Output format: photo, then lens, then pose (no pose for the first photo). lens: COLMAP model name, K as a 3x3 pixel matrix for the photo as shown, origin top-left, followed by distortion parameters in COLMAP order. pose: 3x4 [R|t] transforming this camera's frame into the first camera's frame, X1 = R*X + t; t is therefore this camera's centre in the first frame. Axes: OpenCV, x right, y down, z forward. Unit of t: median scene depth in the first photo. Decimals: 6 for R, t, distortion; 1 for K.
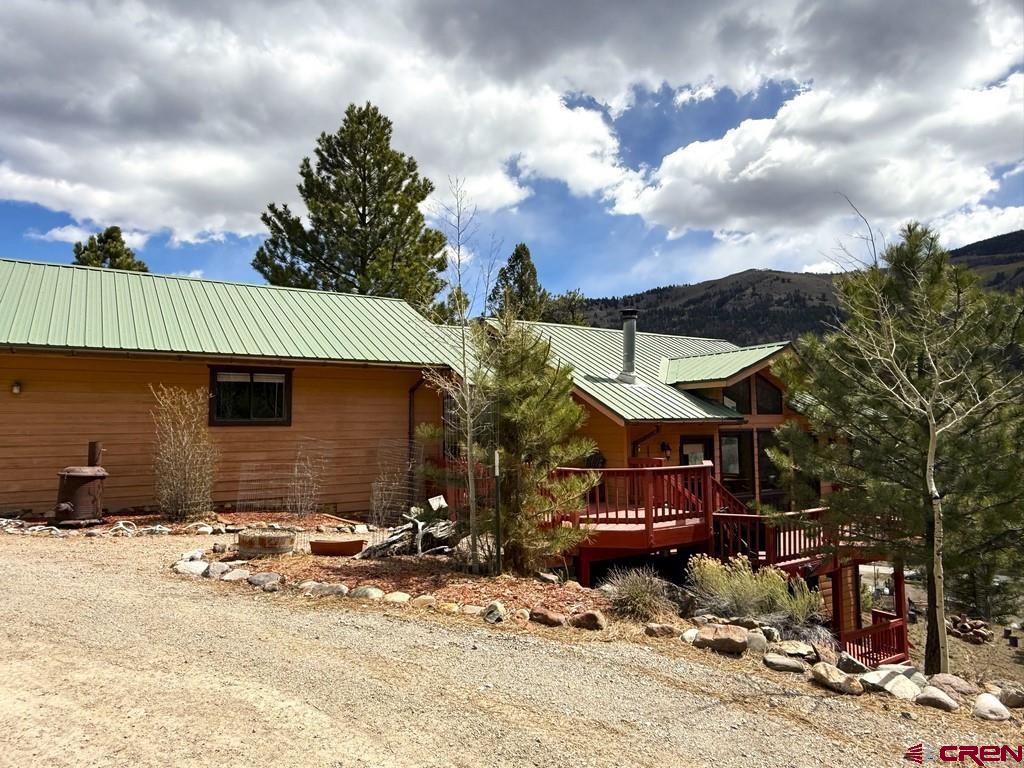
lens RADIAL K [[656.3, 0, 512.5], [0, 656.3, 382.5], [0, 0, 1]] dist [-0.003034, -0.000071]
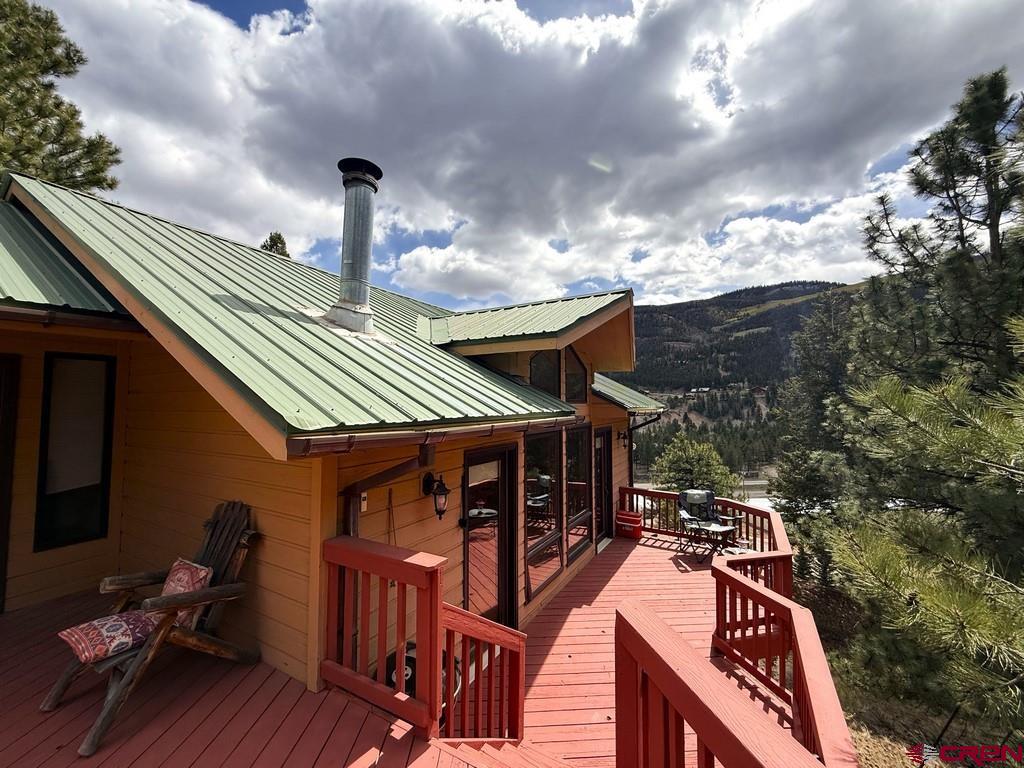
lens RADIAL K [[410.6, 0, 514.1], [0, 410.6, 382.5], [0, 0, 1]] dist [-0.002308, -0.000319]
pose [[0.882671, 0.032828, 0.468843, 0.148612], [-0.039593, 0.999205, 0.004575, 0.030613], [-0.468320, -0.022601, 0.883270, 0.719089]]
